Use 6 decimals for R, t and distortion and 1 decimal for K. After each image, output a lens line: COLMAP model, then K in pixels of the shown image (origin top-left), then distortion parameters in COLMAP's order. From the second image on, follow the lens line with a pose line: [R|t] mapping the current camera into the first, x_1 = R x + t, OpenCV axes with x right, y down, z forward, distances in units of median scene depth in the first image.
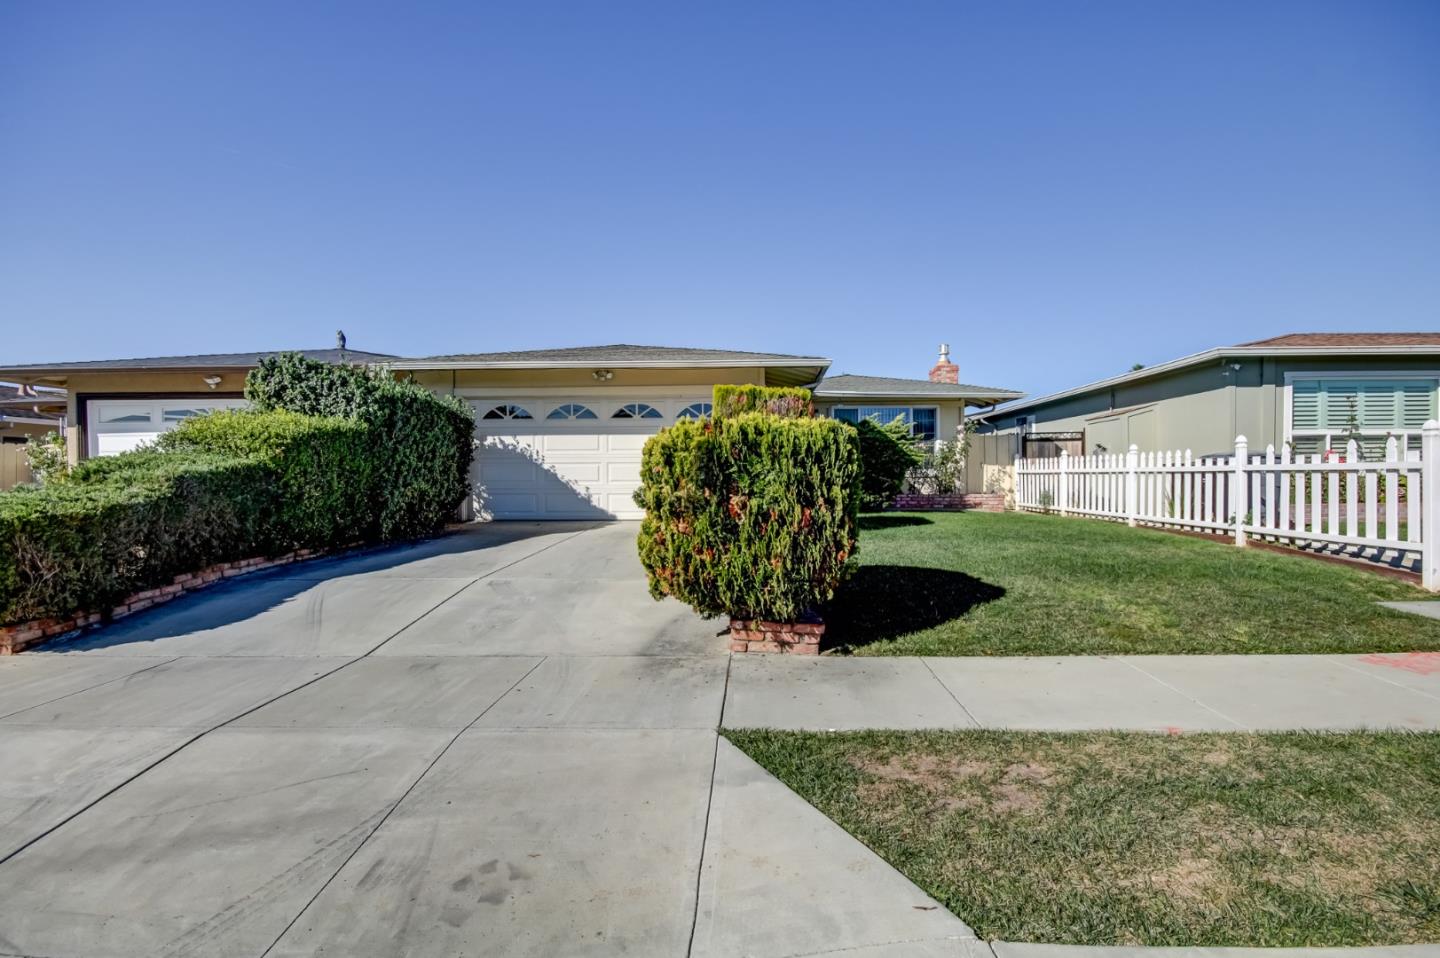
lens RADIAL K [[657.4, 0, 722.9], [0, 657.4, 485.8], [0, 0, 1]] dist [0.004326, -0.005814]
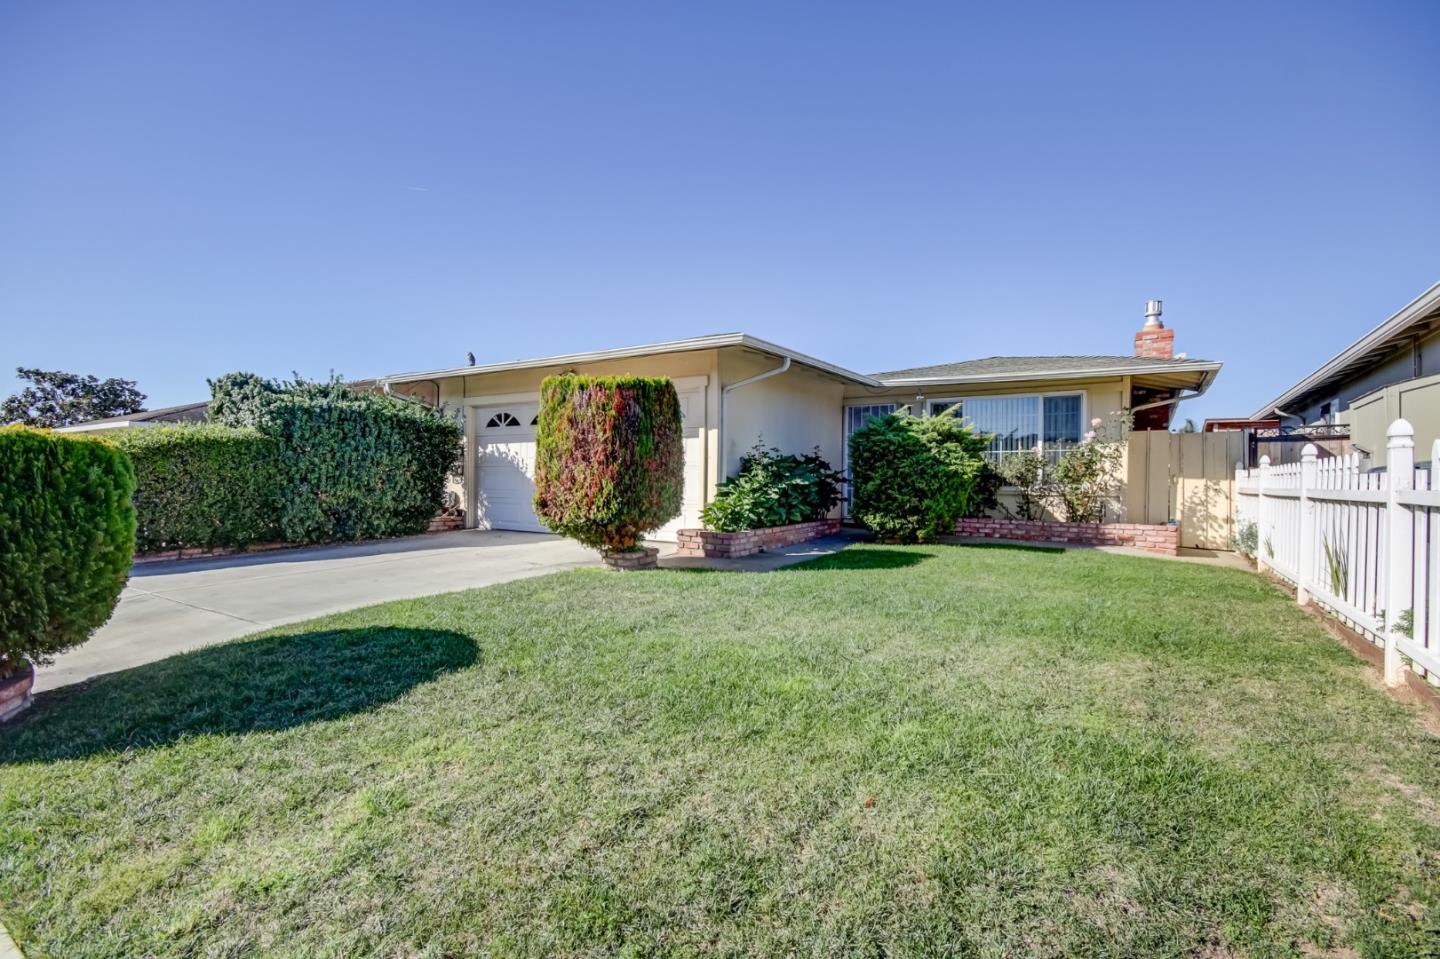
lens RADIAL K [[657.4, 0, 722.9], [0, 657.4, 486.3], [0, 0, 1]] dist [0.004326, -0.005814]
pose [[0.875106, 0.017423, -0.483617, 0.435941], [-0.022796, 0.999726, -0.005233, -0.014590], [0.483394, 0.015604, 0.875264, 0.298855]]
